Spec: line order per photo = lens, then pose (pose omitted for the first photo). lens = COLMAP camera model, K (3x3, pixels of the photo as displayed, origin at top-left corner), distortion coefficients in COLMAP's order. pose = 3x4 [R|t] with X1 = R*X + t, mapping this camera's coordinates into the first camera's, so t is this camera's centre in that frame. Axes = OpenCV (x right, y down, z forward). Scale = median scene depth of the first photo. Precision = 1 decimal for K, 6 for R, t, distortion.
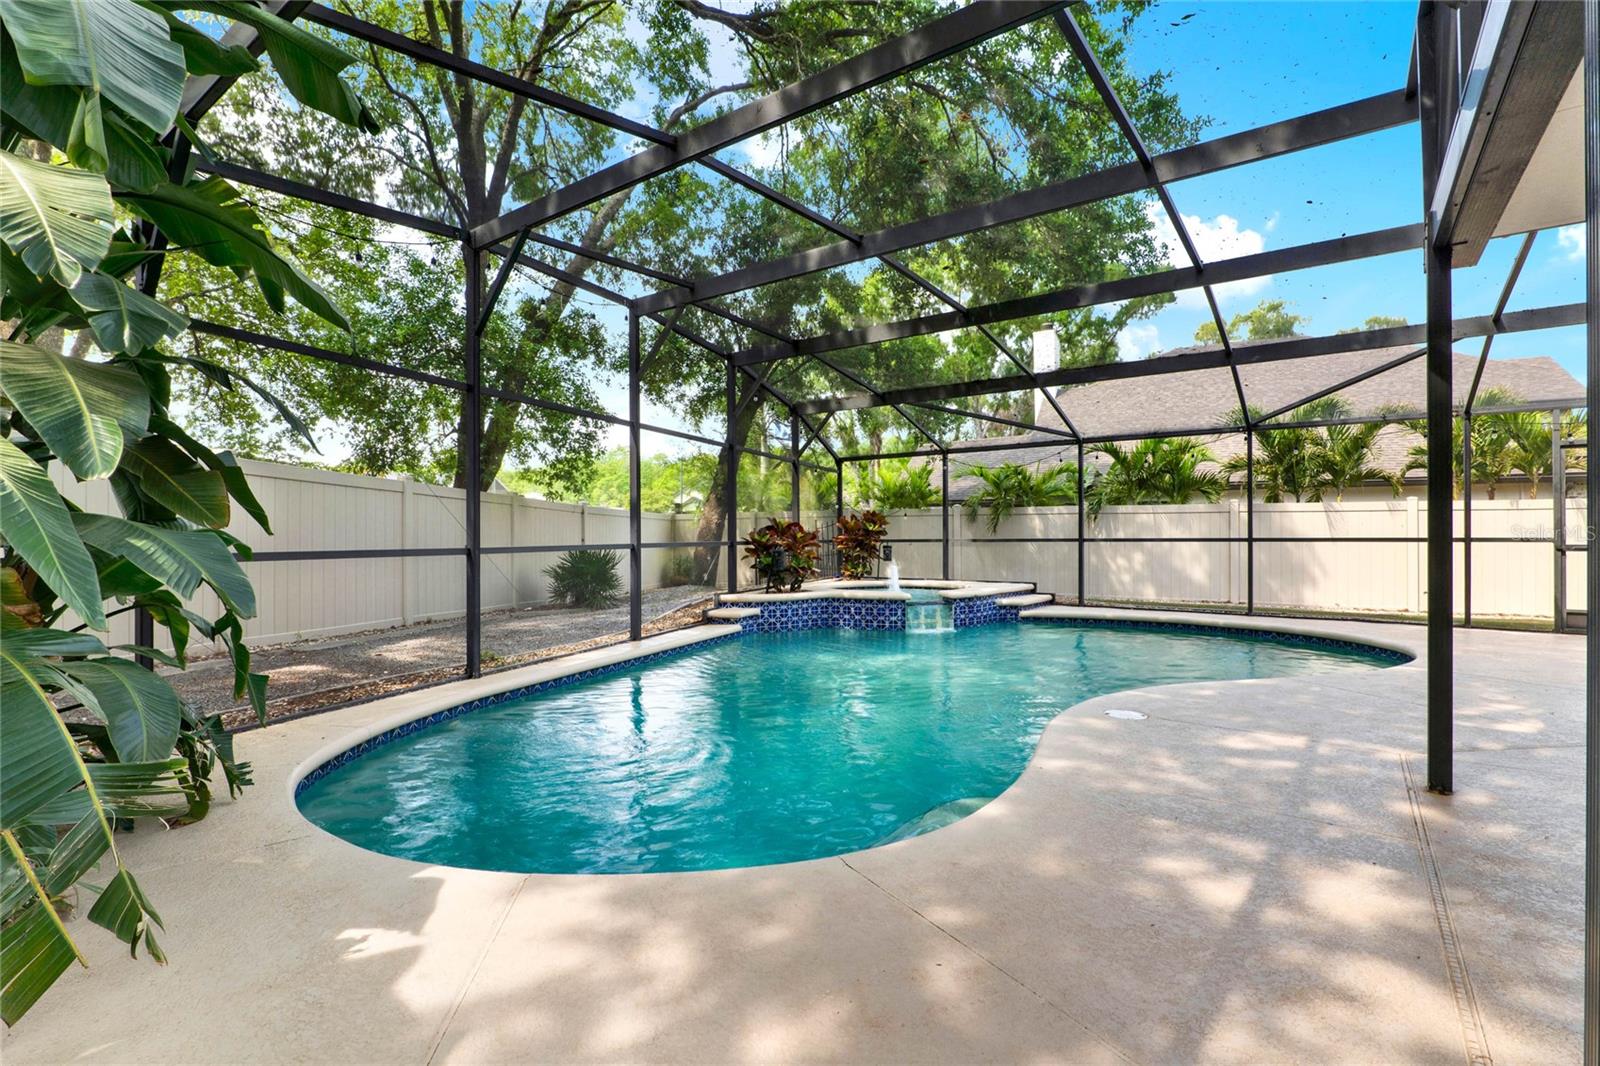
lens RADIAL K [[749.6, 0, 796.4], [0, 749.6, 537.7], [0, 0, 1]] dist [-0.000426, -0.000331]
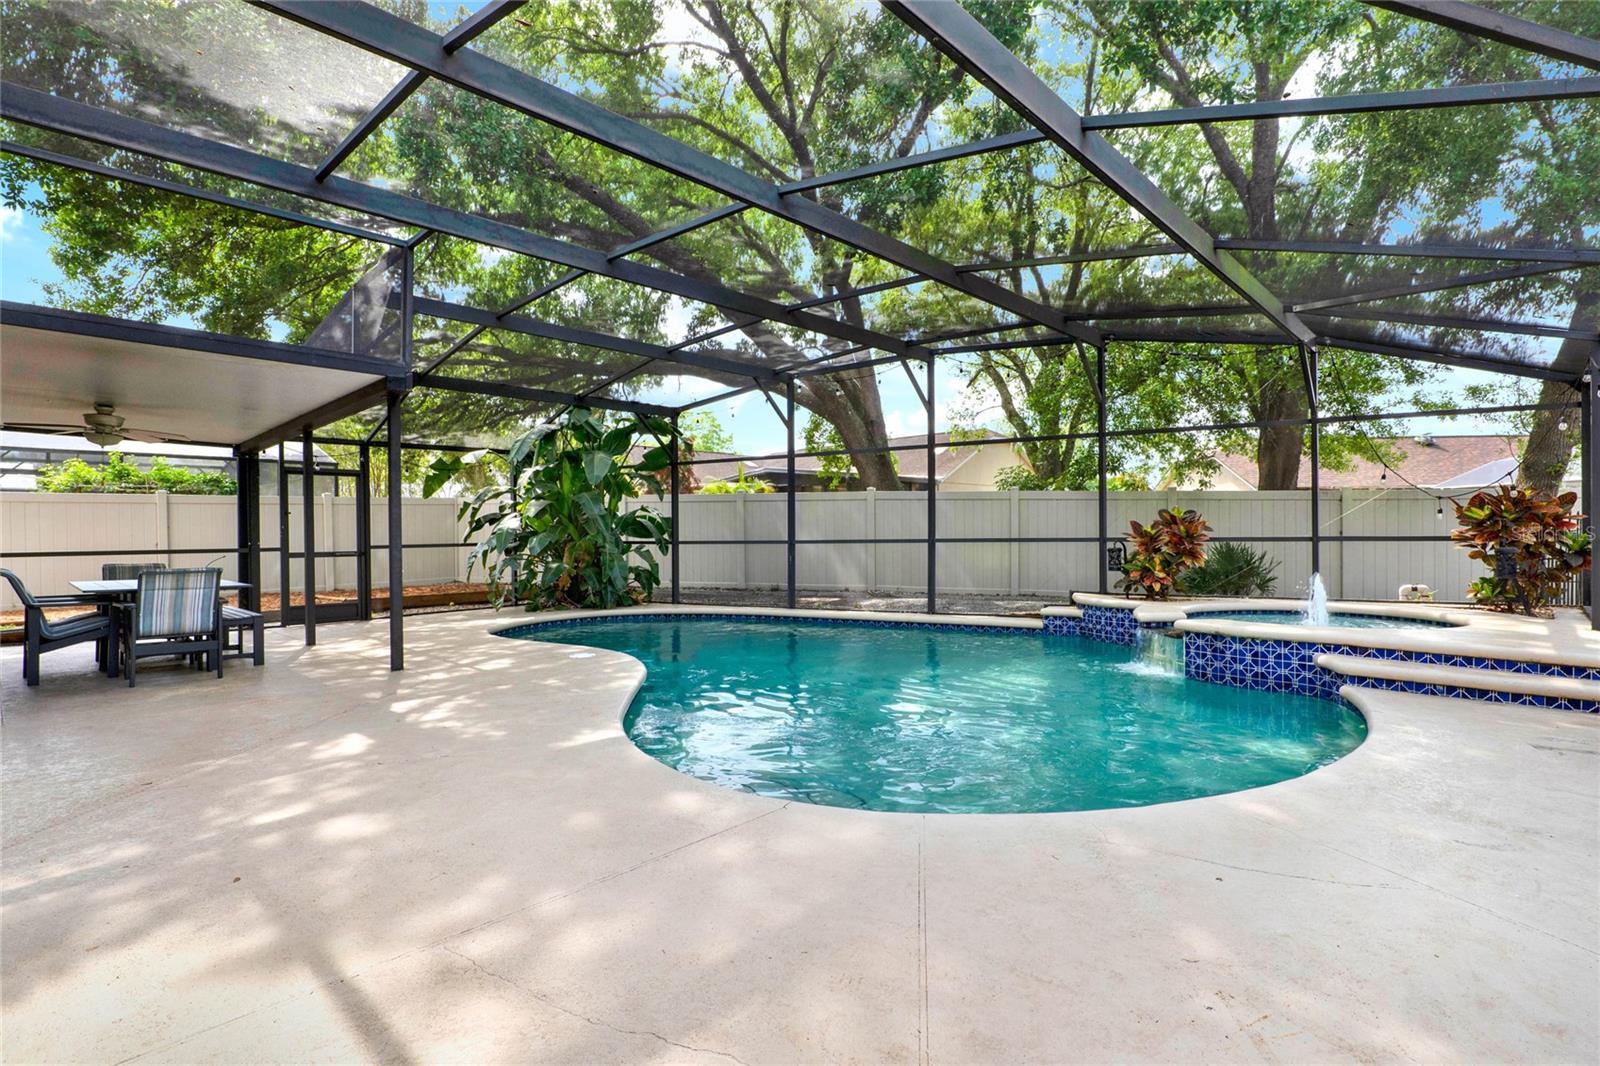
lens RADIAL K [[777.3, 0, 801.4], [0, 777.3, 535.2], [0, 0, 1]] dist [-0.000211, 0.001475]
pose [[-0.113654, 0.015747, -0.993396, 0.836816], [0.009548, 0.999846, 0.014757, -0.014301], [0.993474, -0.007808, -0.113787, 0.672114]]
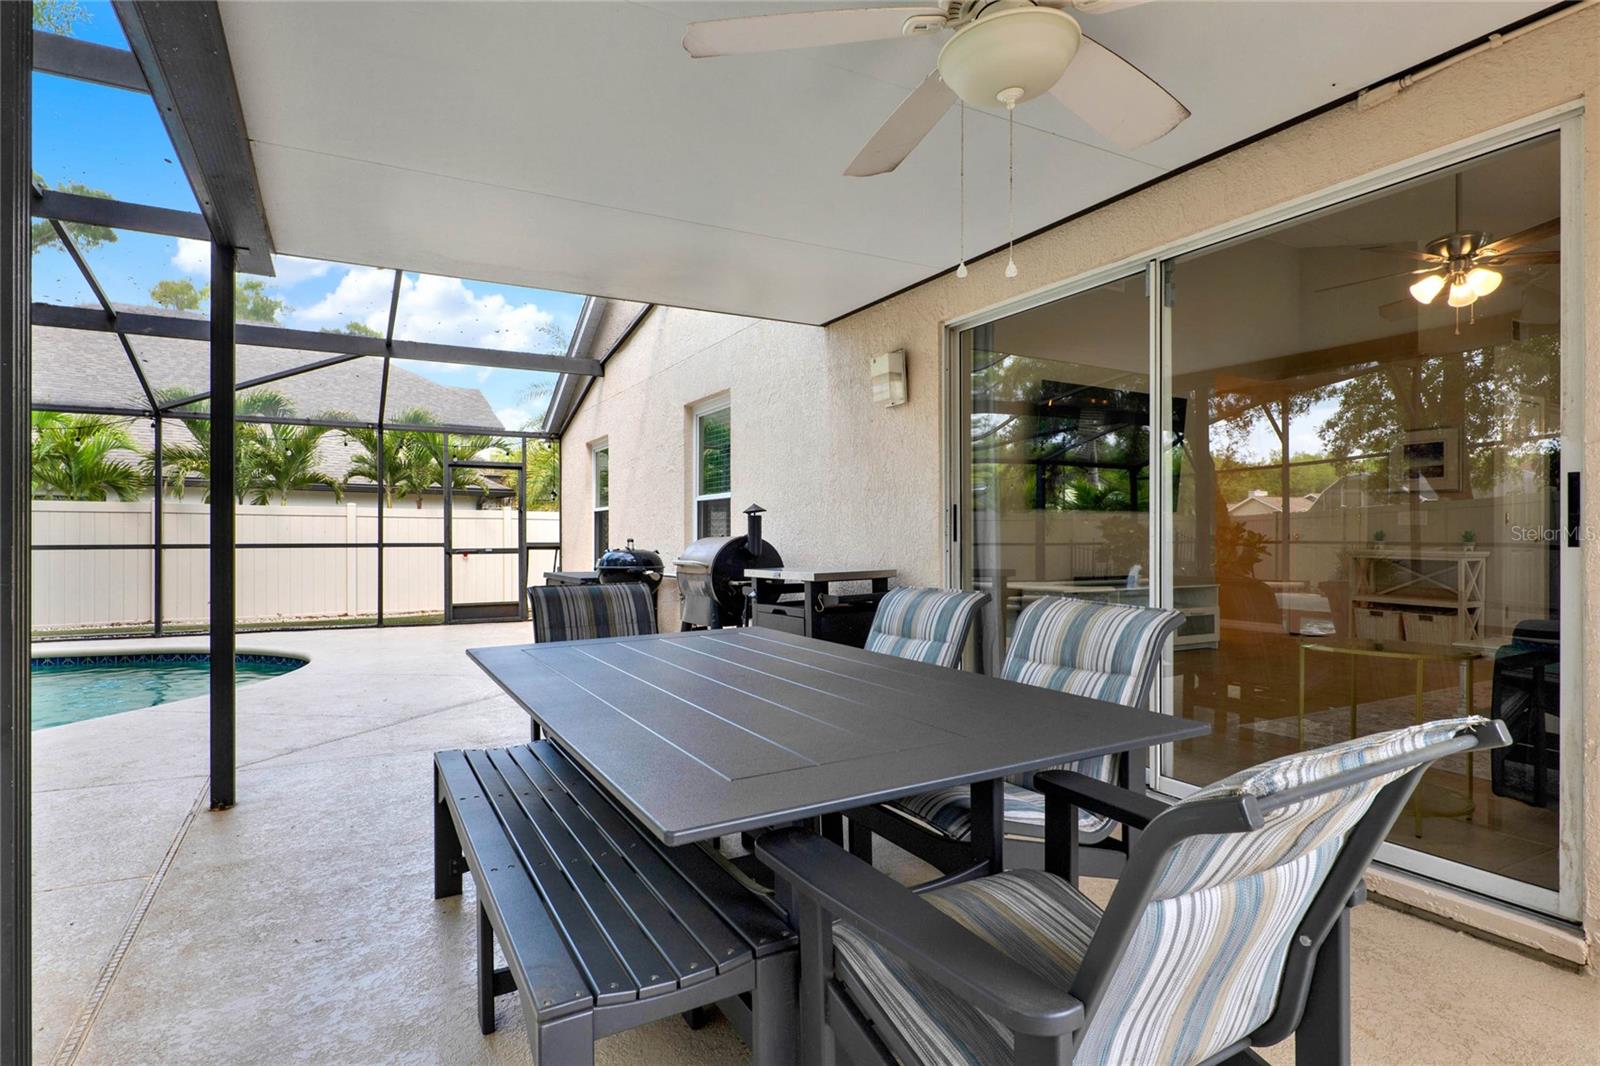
lens RADIAL K [[832.3, 0, 801.5], [0, 832.3, 536.7], [0, 0, 1]] dist [-0.002638, -0.000637]
pose [[0.412460, 0.004929, 0.910962, 0.047144], [0.001973, 0.999978, -0.006304, -0.000400], [-0.910973, 0.004397, 0.412442, -0.031890]]
